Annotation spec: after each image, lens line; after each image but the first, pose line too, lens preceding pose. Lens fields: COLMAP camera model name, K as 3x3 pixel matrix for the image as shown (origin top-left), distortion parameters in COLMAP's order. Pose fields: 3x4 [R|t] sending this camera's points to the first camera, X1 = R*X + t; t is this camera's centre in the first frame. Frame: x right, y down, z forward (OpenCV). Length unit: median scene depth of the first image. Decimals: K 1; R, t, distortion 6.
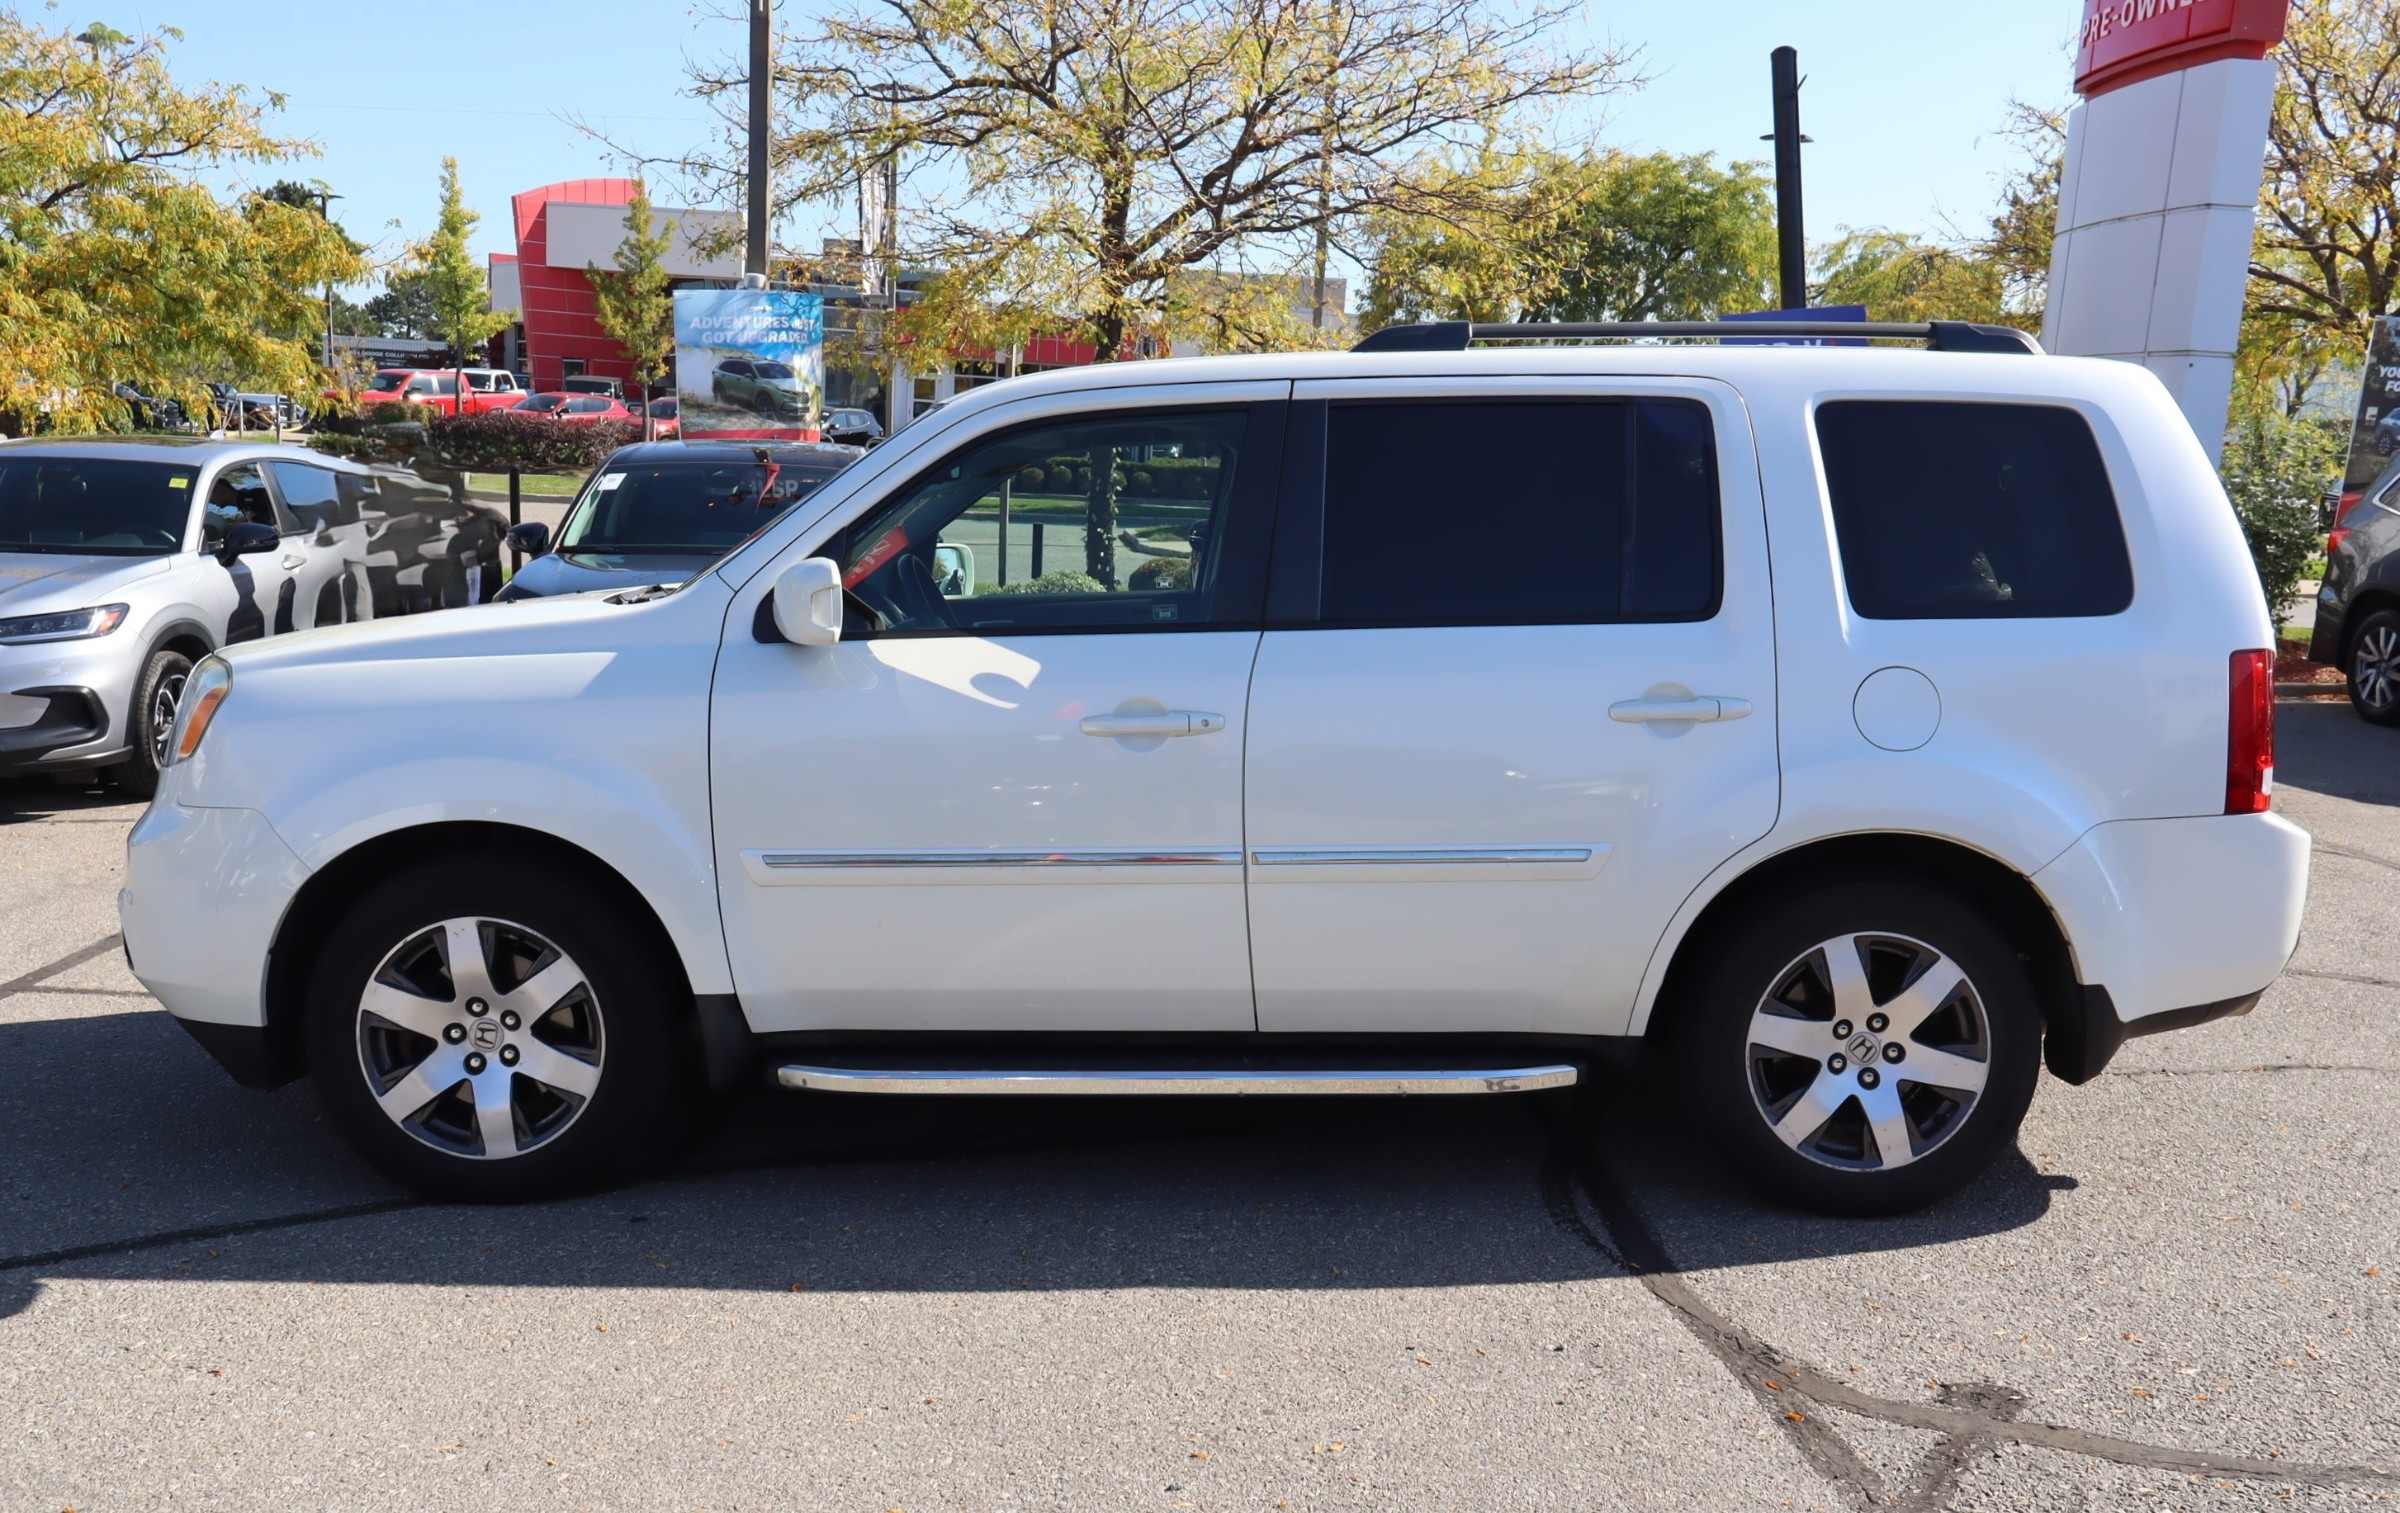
lens RADIAL K [[1957.5, 0, 1200.0], [0, 1957.5, 831.4], [0, 0, 1]] dist [0.017170, -0.001790]
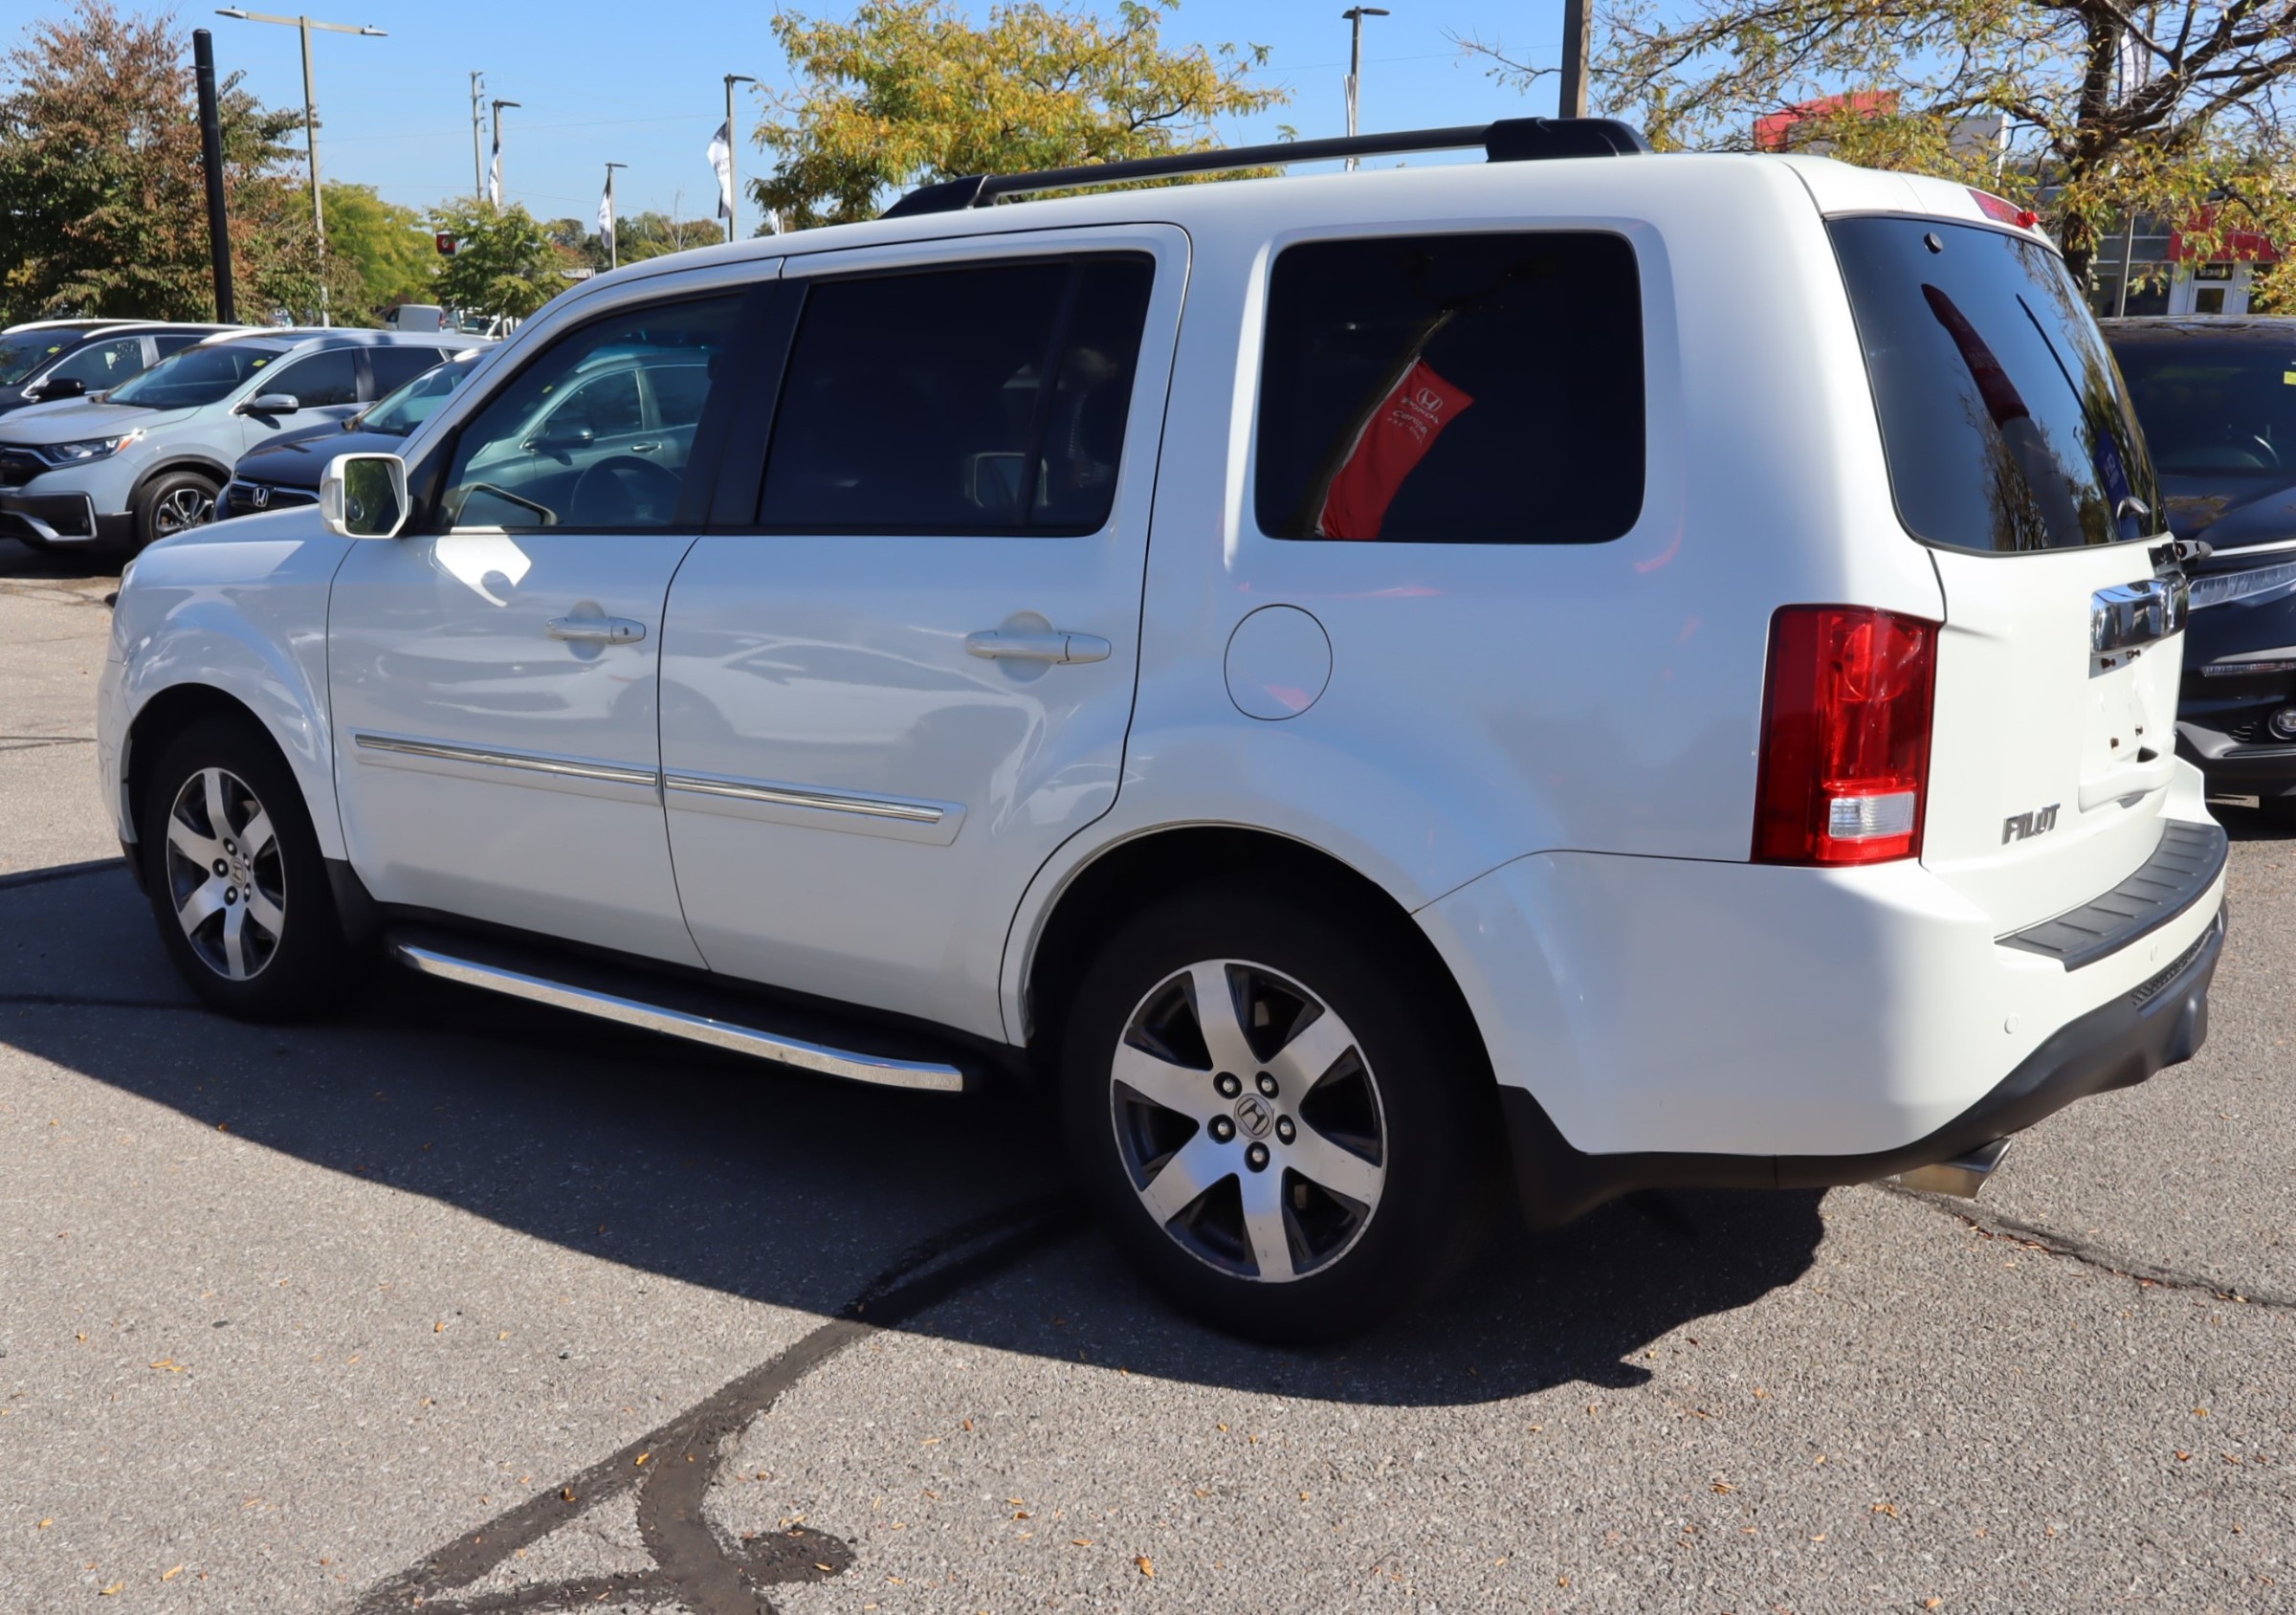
lens RADIAL K [[2001.7, 0, 1148.0], [0, 2001.7, 807.5], [0, 0, 1]] dist [0.042030, -0.117377]
pose [[0.803951, 0.102597, -0.585779, 0.744635], [-0.091775, 0.994610, 0.048246, -0.039306], [0.587572, 0.014973, 0.809033, 0.359864]]
